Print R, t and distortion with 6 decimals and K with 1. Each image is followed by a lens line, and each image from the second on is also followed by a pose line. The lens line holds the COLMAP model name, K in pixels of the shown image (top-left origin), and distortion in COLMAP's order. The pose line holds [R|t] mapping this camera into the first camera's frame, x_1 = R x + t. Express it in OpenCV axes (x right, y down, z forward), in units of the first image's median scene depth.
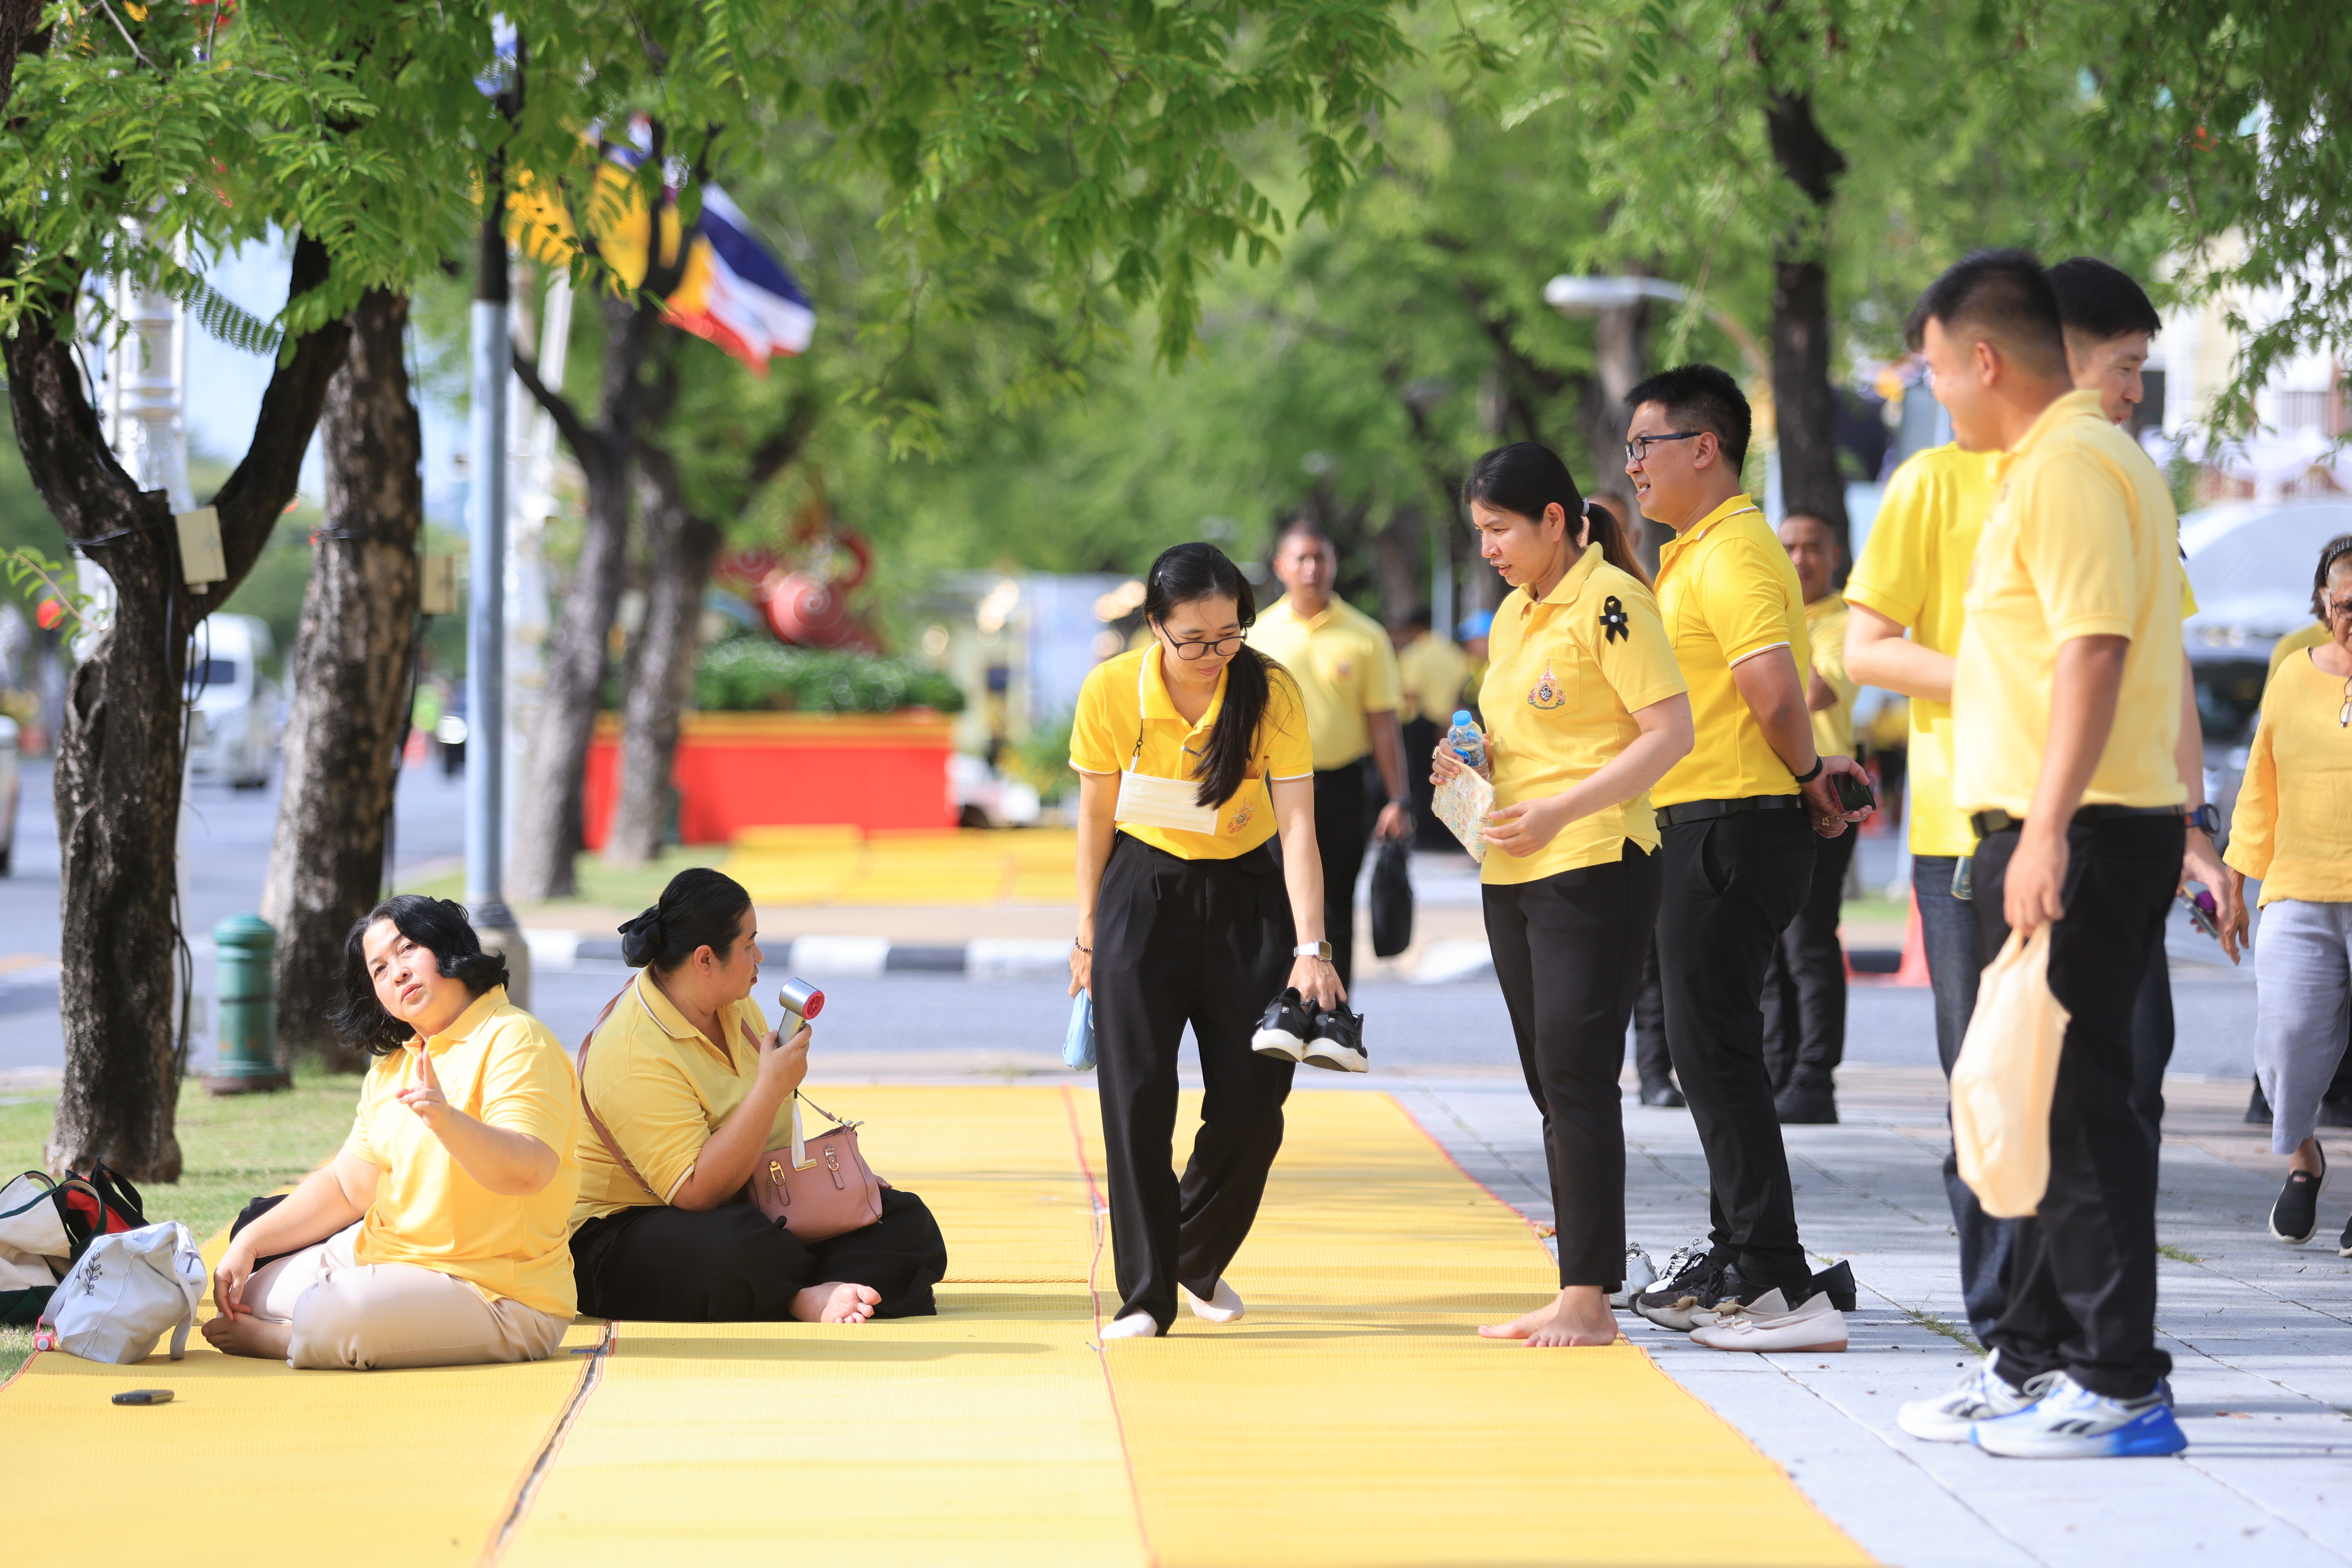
lens RADIAL K [[11103.8, 0, 1176.0], [0, 11103.8, 784.0], [0, 0, 1]] dist [-1.029325, 50.802359]
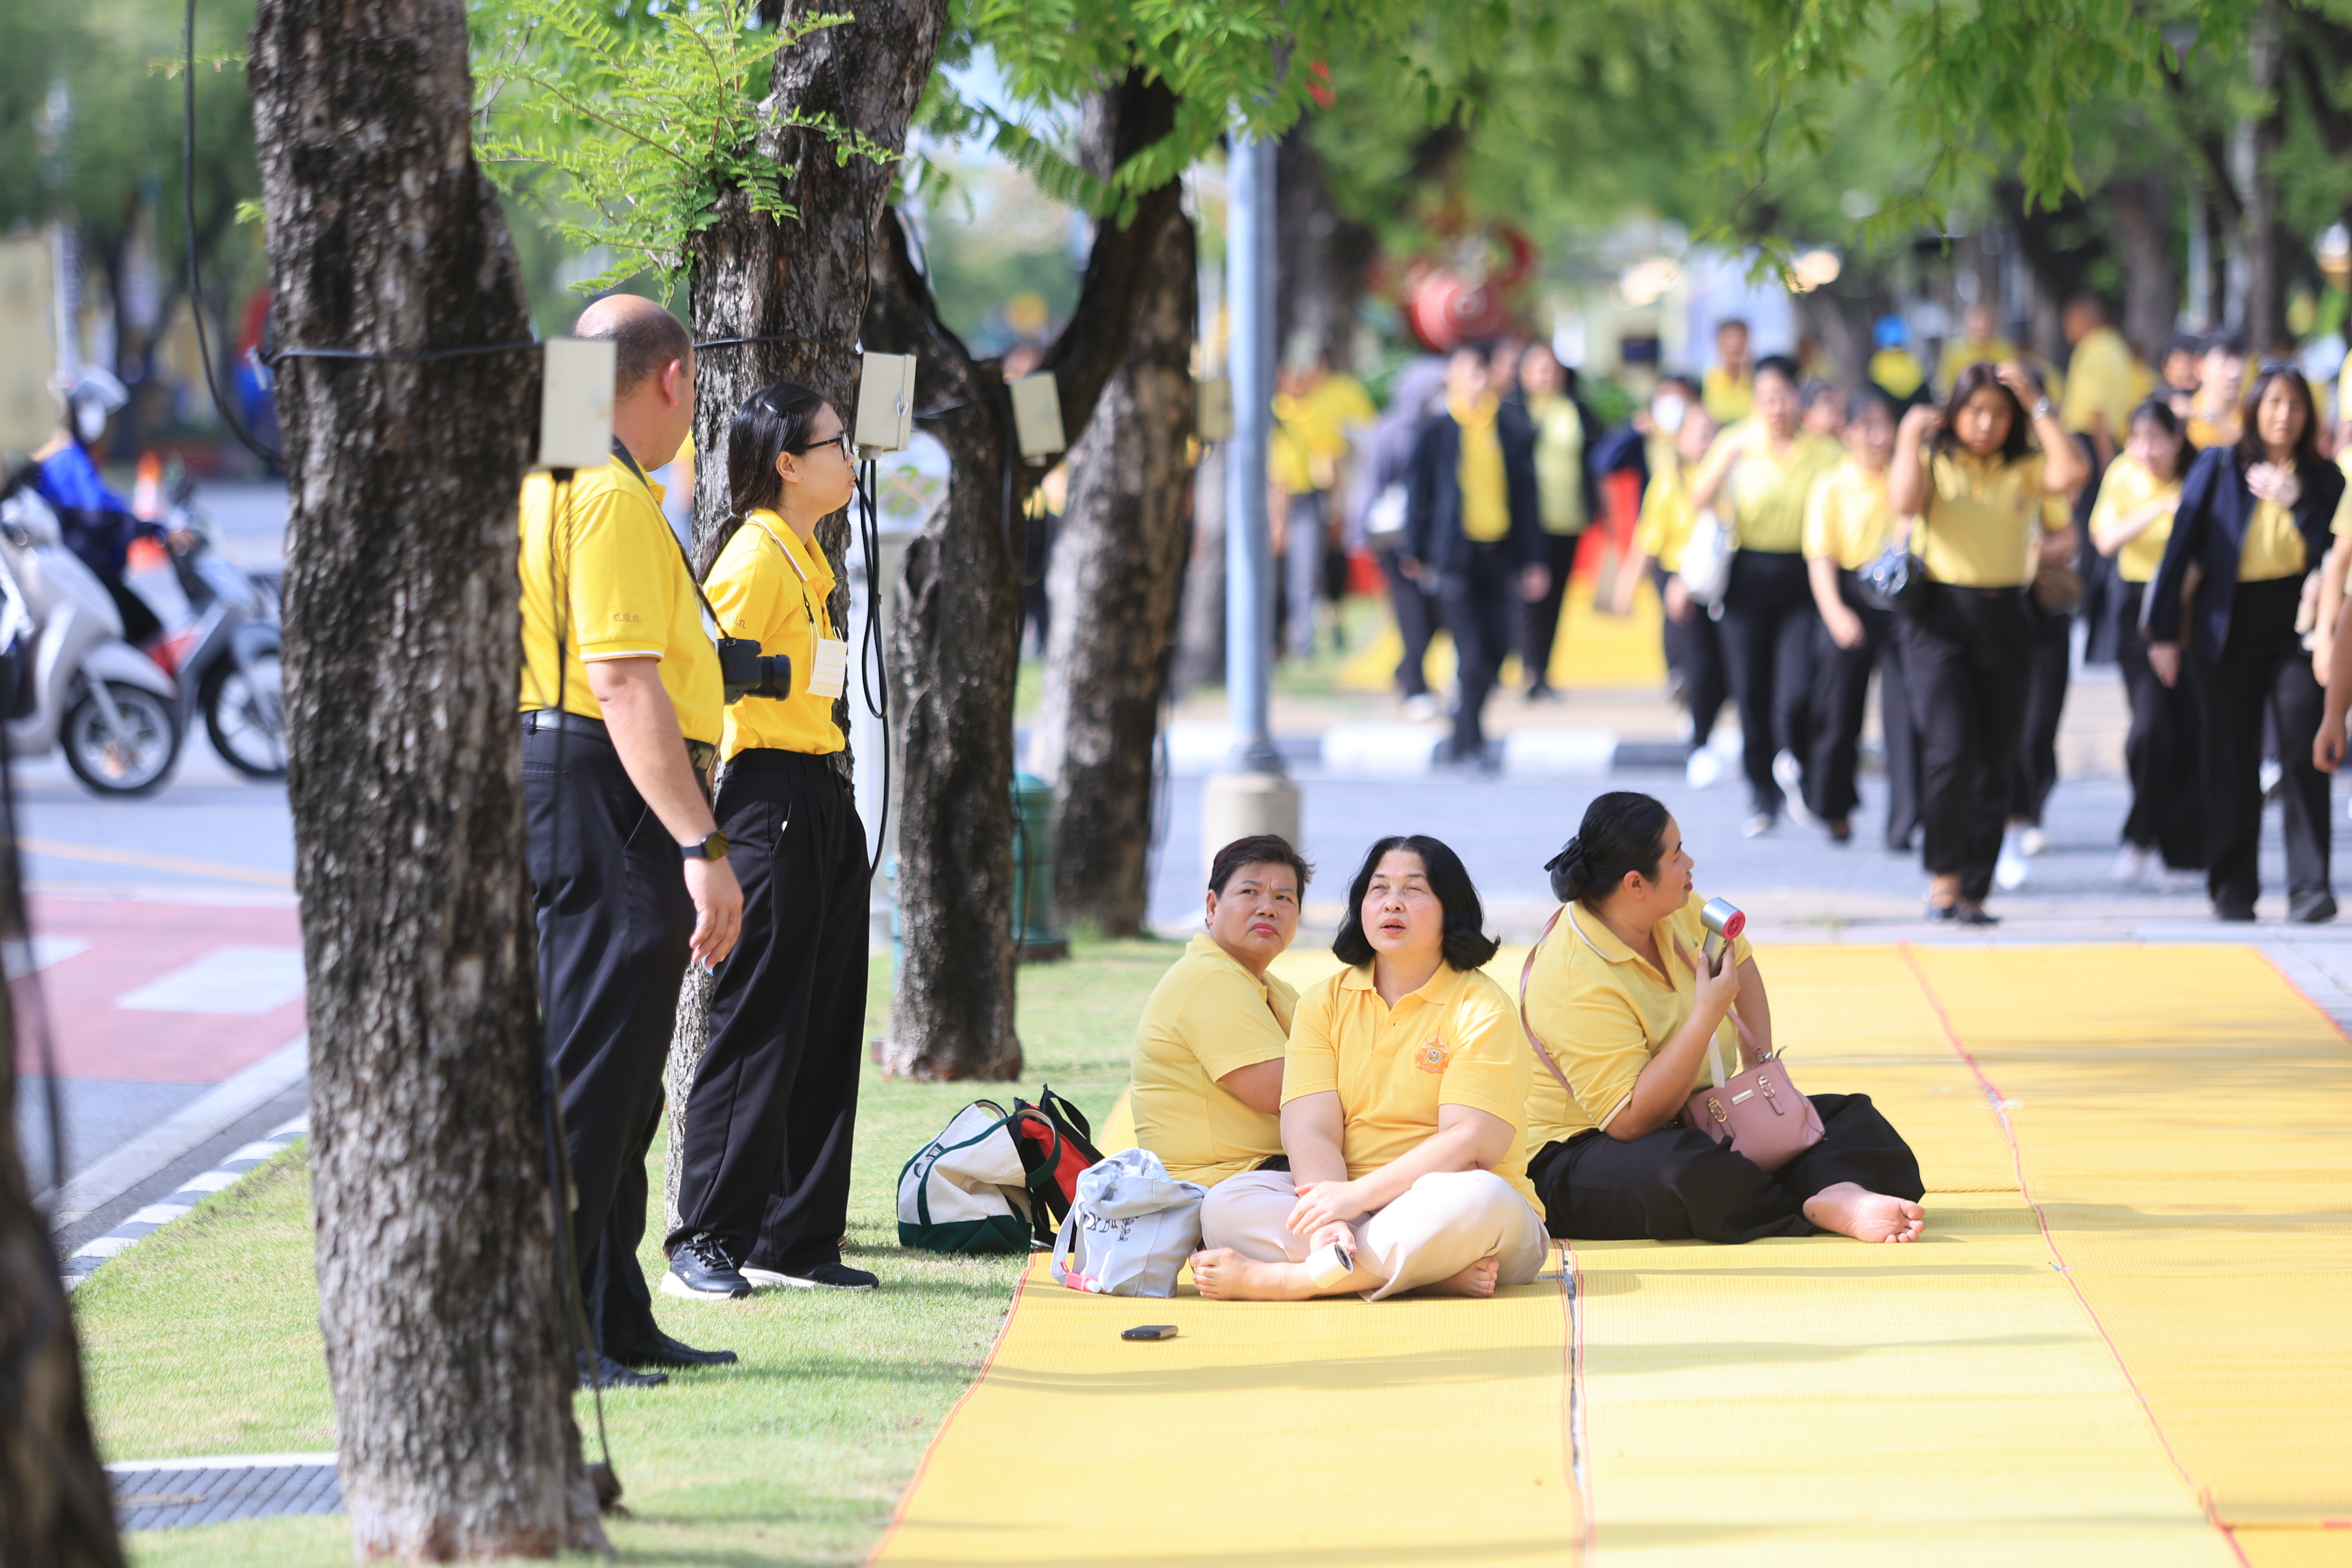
lens RADIAL K [[13917.8, 0, 1176.0], [0, 13917.8, 784.0], [0, 0, 1]] dist [0.172671, 3.620009]
pose [[0.998868, -0.012354, -0.045945, -0.021204], [0.013473, 0.999618, 0.024128, -0.018507], [0.045629, -0.024720, 0.998653, -0.202819]]
